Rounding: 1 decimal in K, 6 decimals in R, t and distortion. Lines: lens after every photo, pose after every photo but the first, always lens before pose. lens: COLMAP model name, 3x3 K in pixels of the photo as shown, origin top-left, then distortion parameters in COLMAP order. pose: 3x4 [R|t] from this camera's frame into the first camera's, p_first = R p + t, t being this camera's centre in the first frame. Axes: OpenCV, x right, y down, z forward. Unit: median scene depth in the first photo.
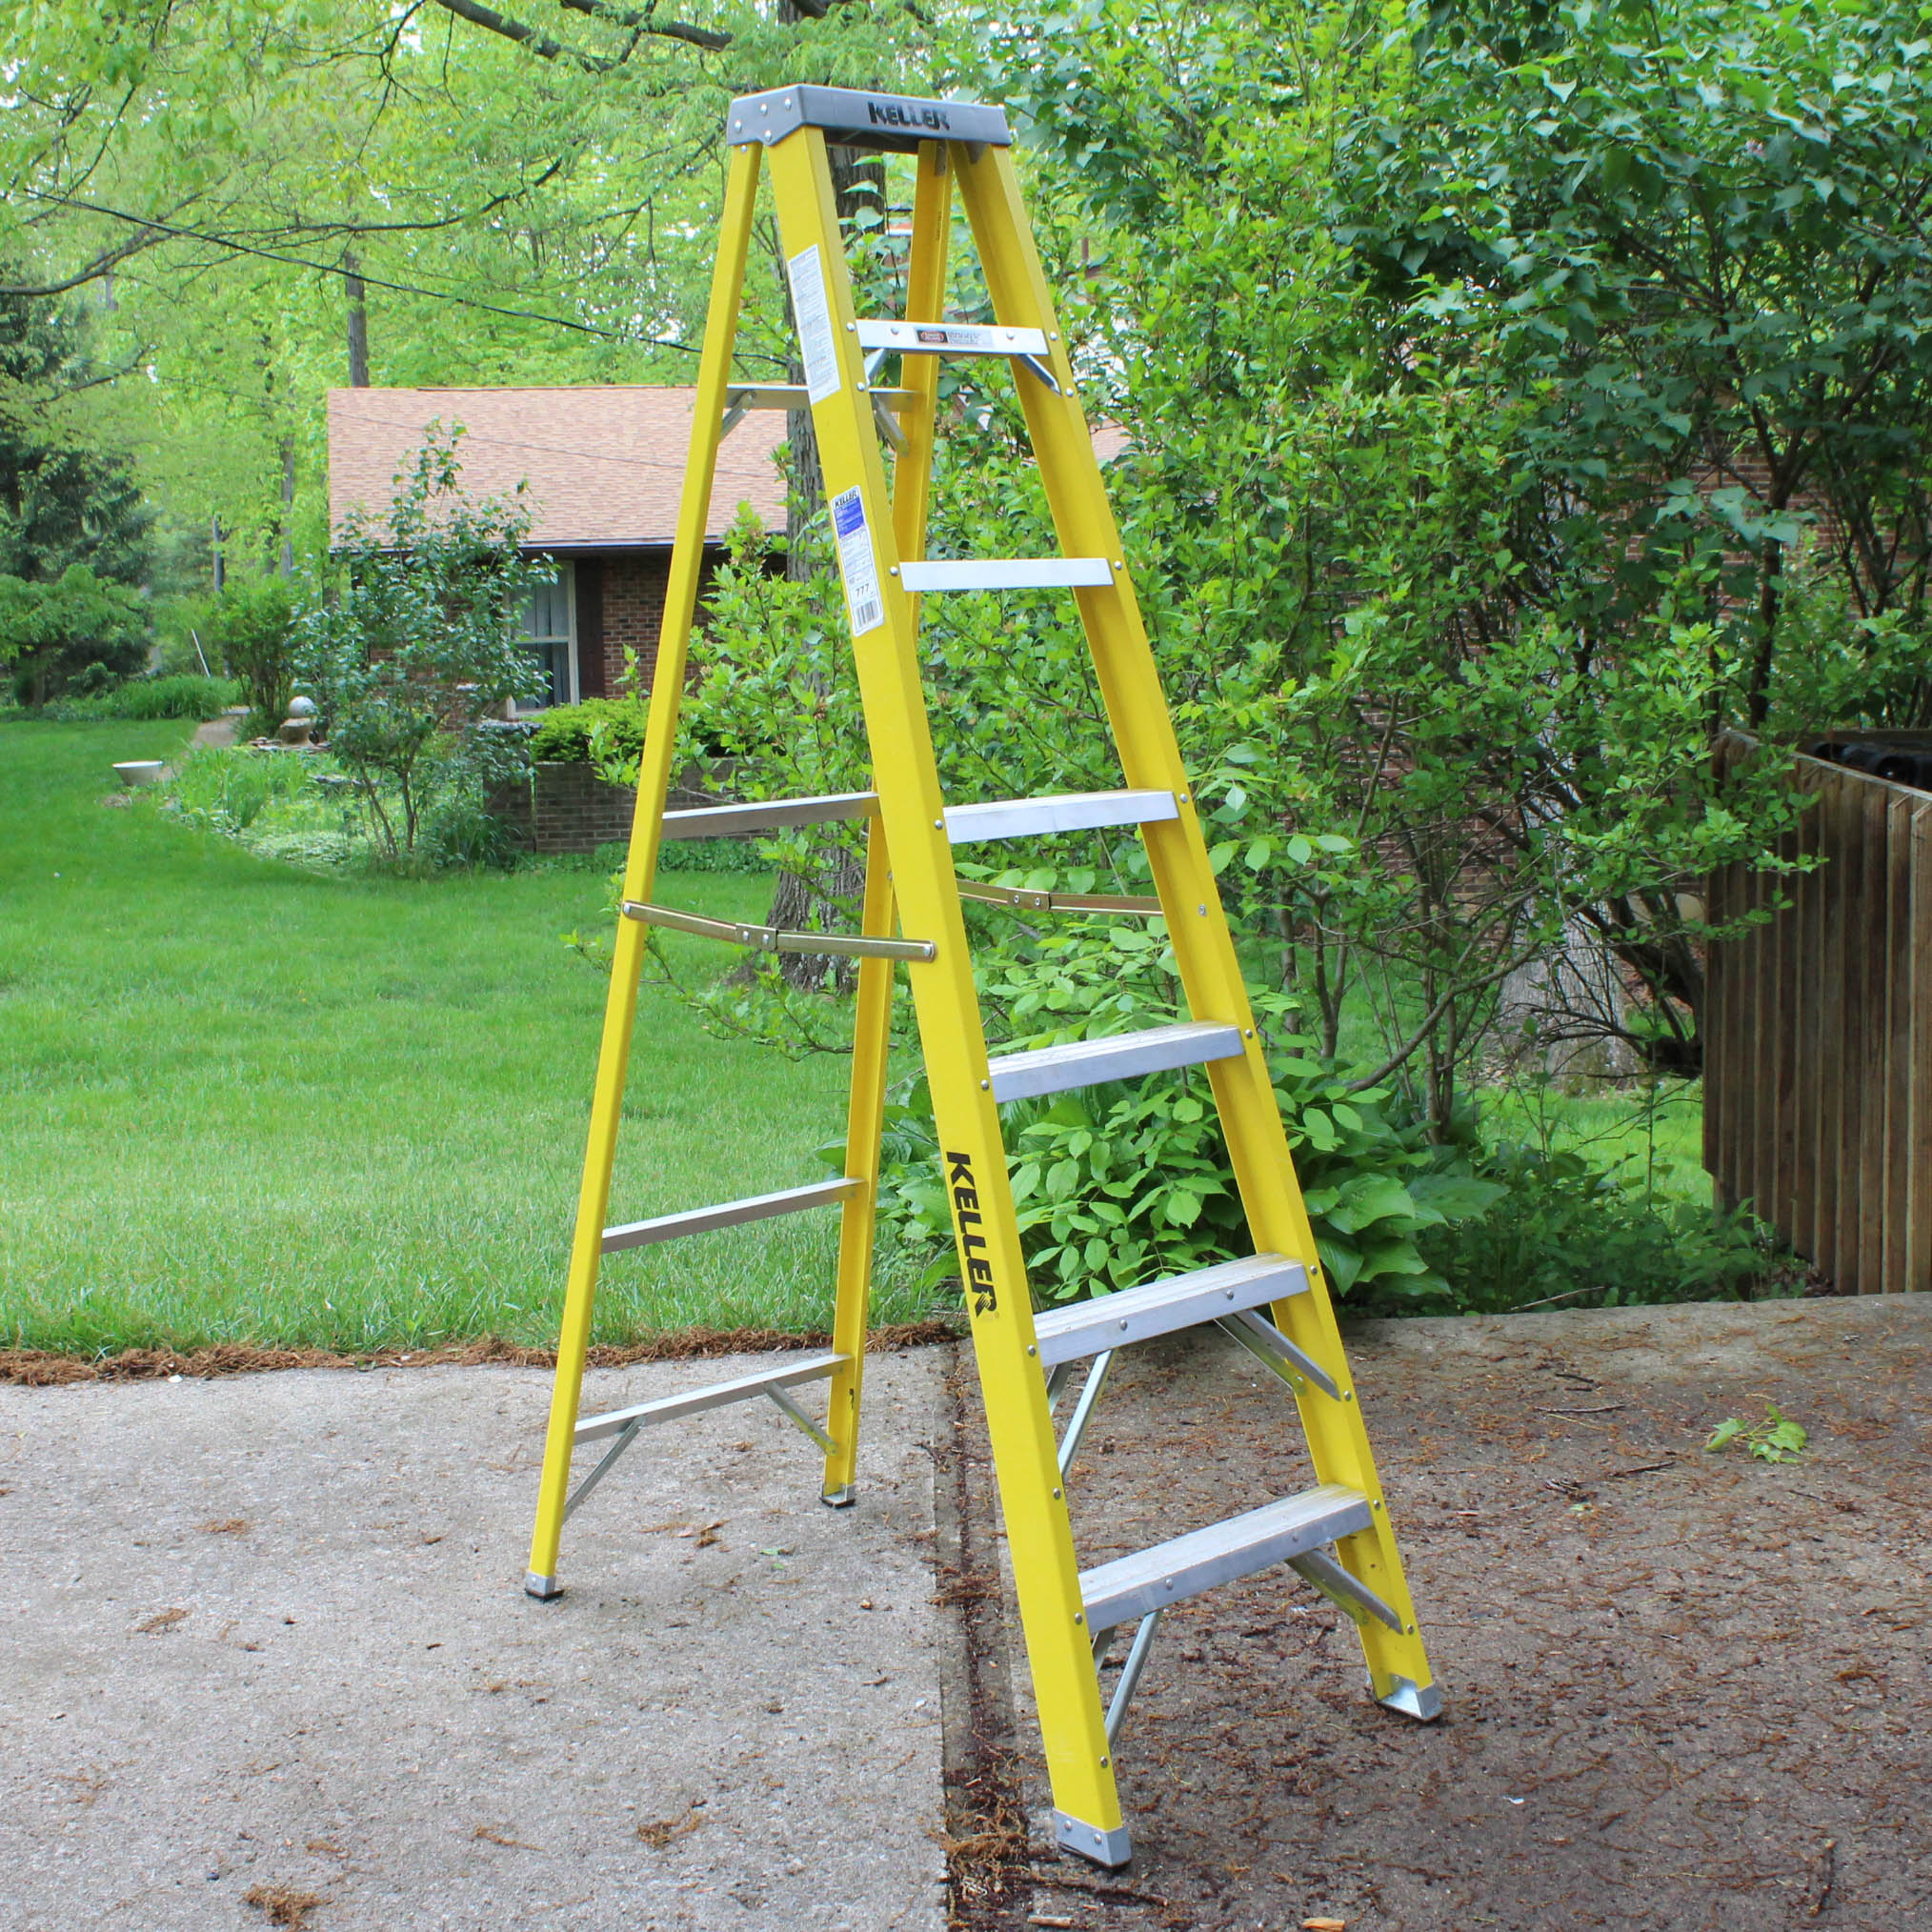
lens RADIAL K [[2533.9, 0, 966.0], [0, 2533.9, 966.0], [0, 0, 1]] dist [-0.122516, -0.001618]
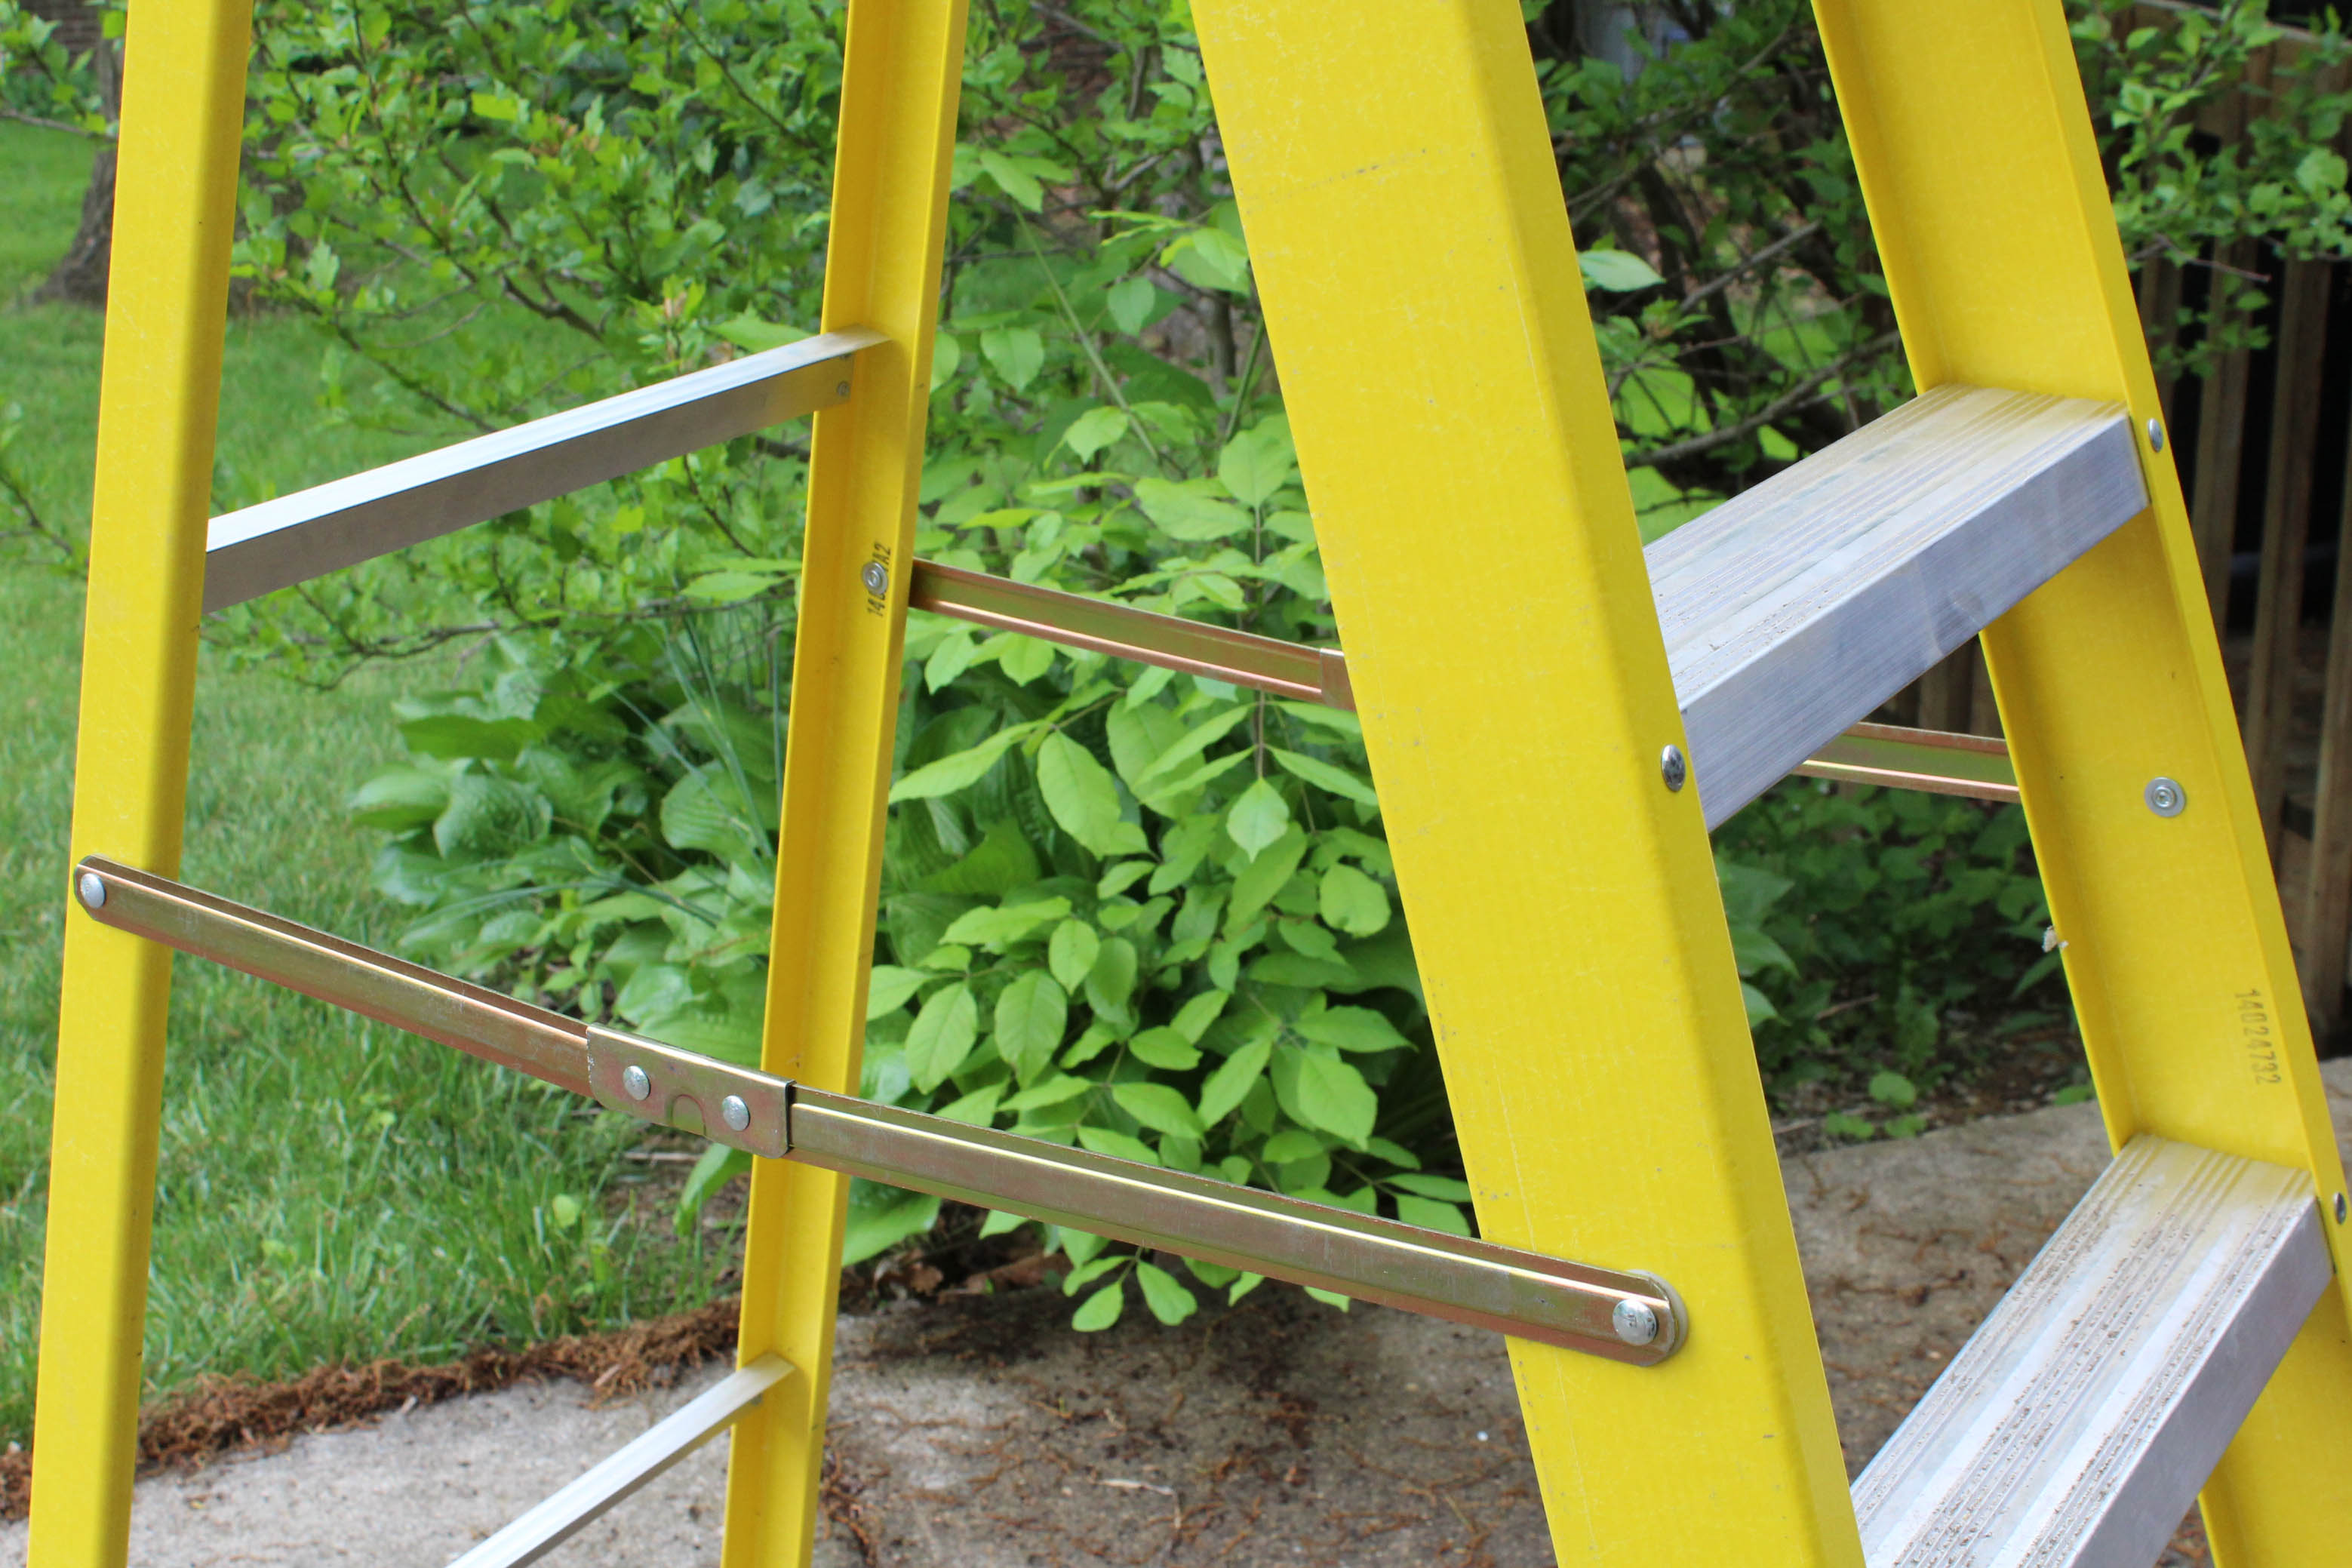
lens RADIAL K [[3059.9, 0, 1176.0], [0, 3059.9, 784.0], [0, 0, 1]] dist [-0.023215, -0.000005]
pose [[0.963136, -0.087427, 0.254413, -0.099702], [0.037730, 0.980270, 0.194027, -0.088611], [-0.266357, -0.177275, 0.947432, 0.631149]]
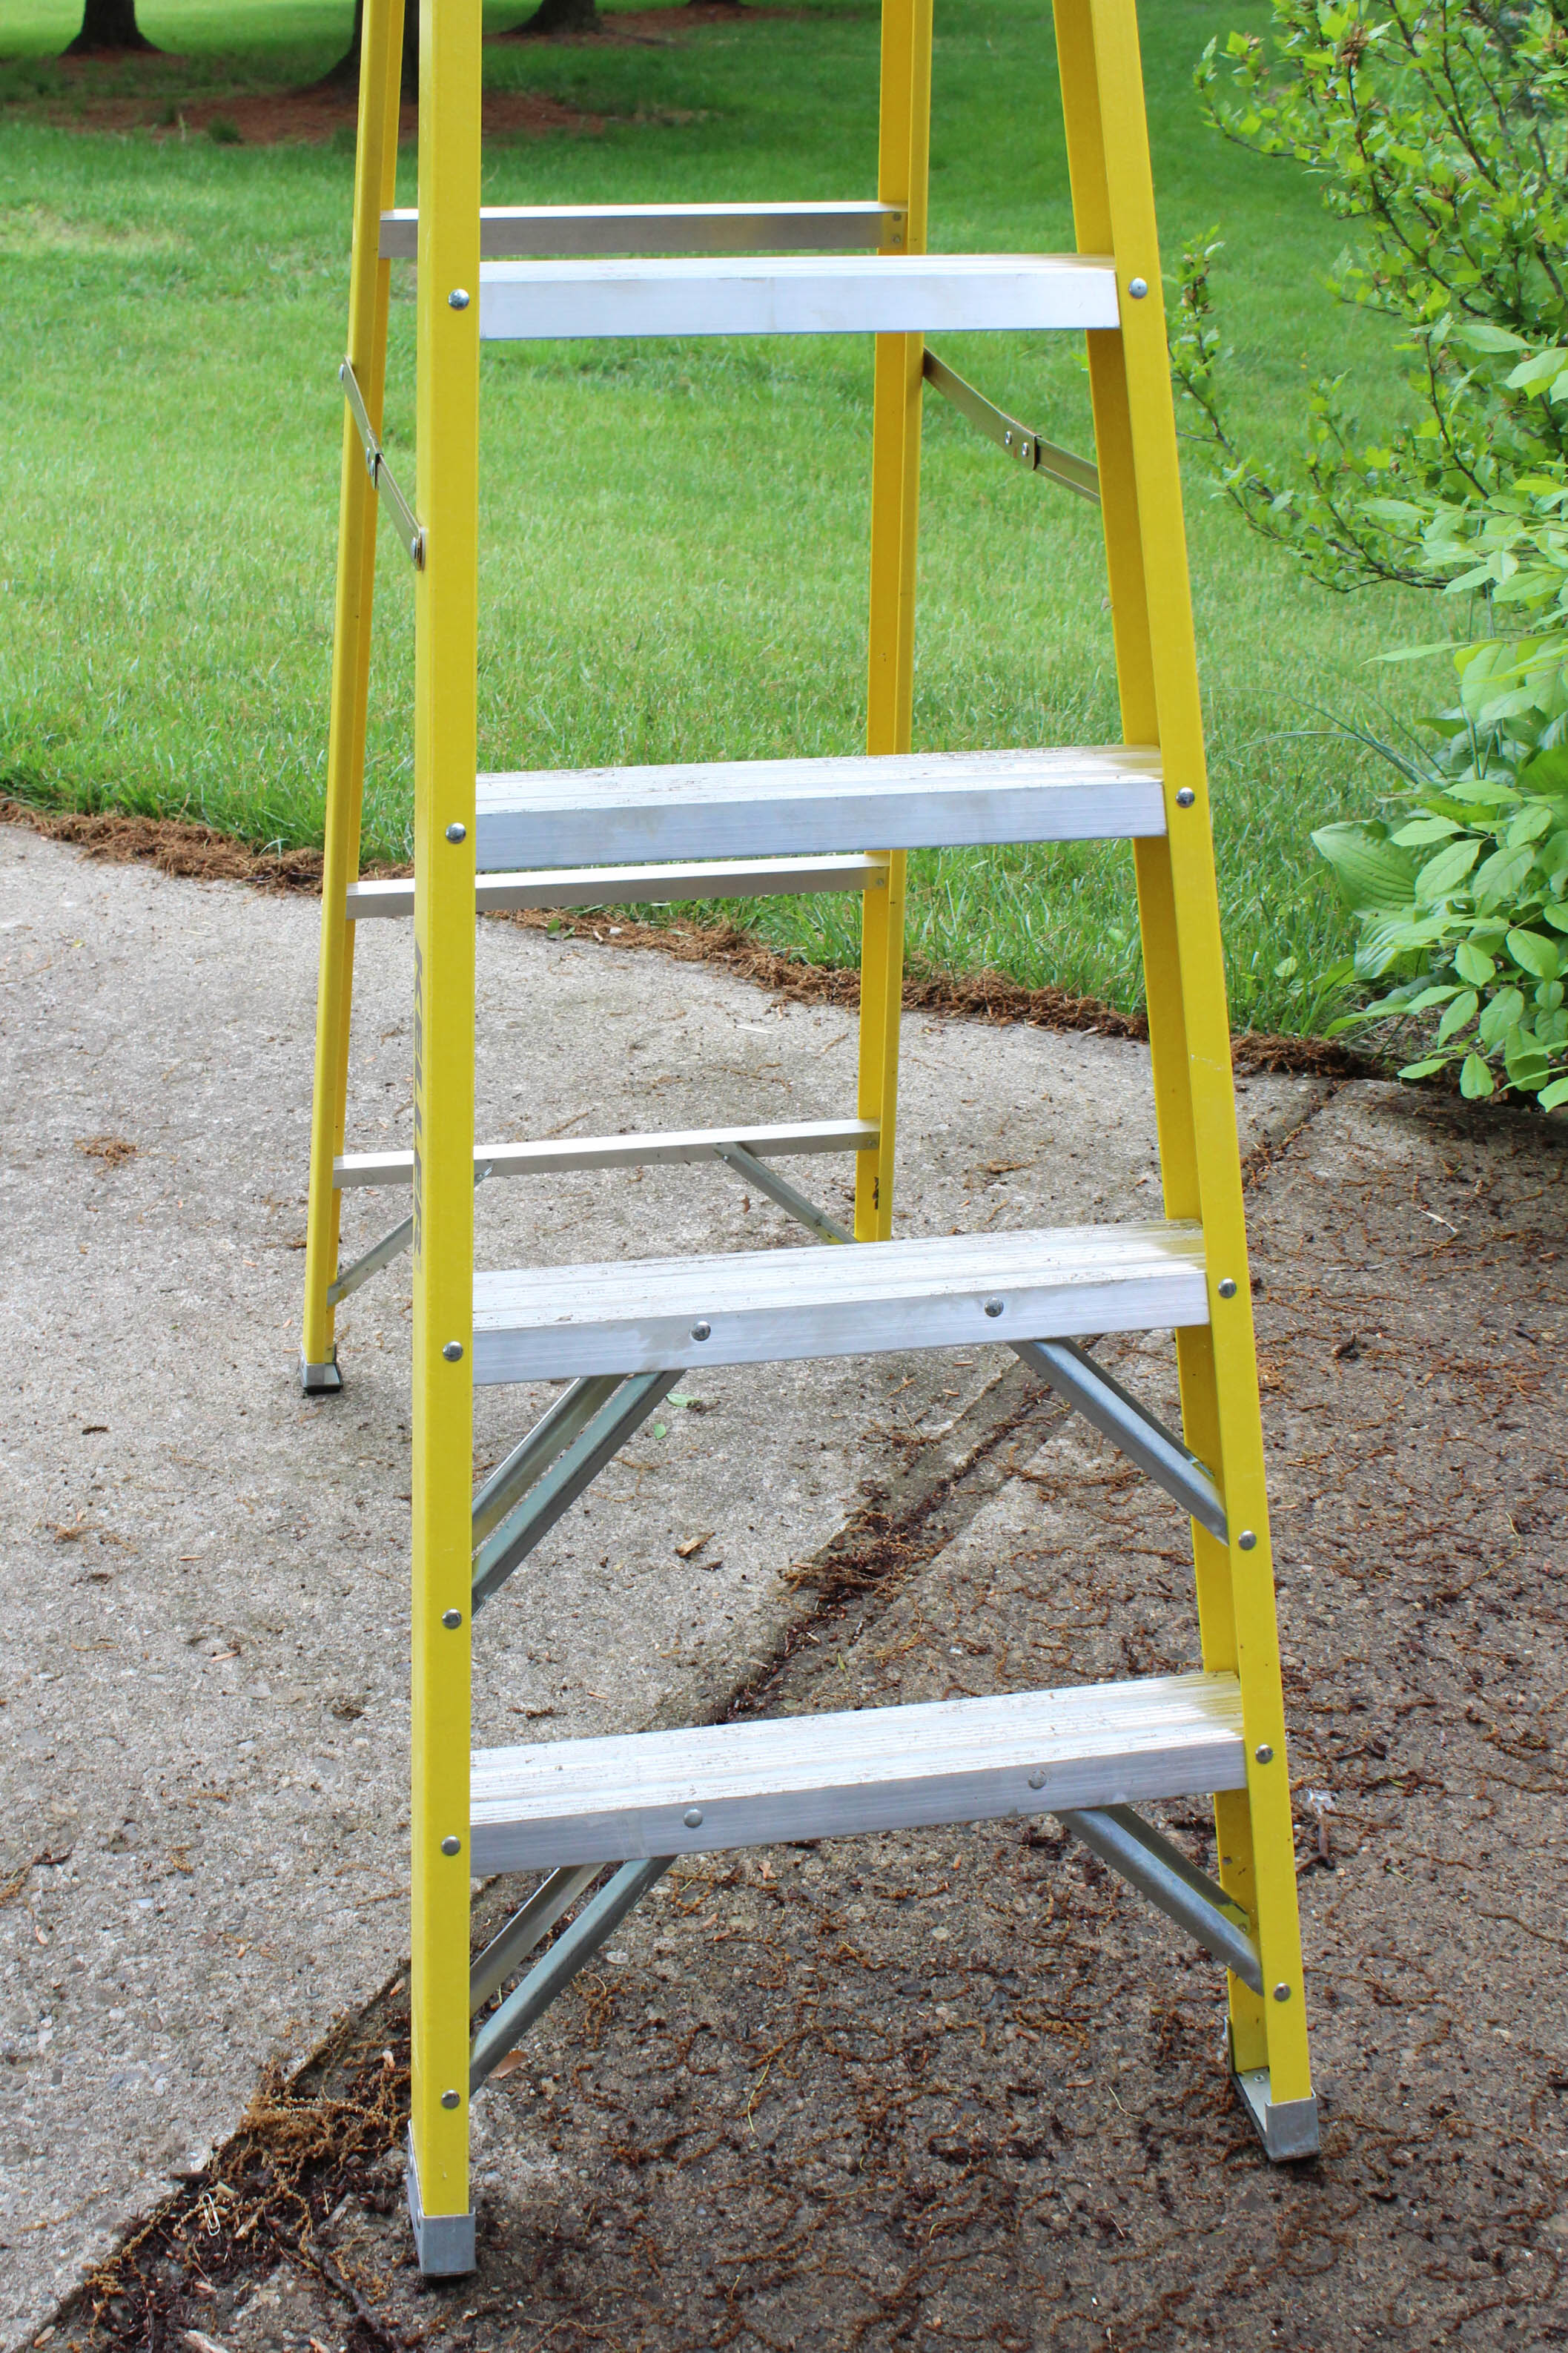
lens RADIAL K [[2866.0, 0, 781.2], [0, 2866.0, 1073.9], [0, 0, 1]] dist [-0.088538, 0.067148]
pose [[0.870388, 0.229476, -0.435621, 0.263161], [-0.109114, 0.952649, 0.283820, -0.062379], [0.480124, -0.199501, 0.854213, 0.428673]]
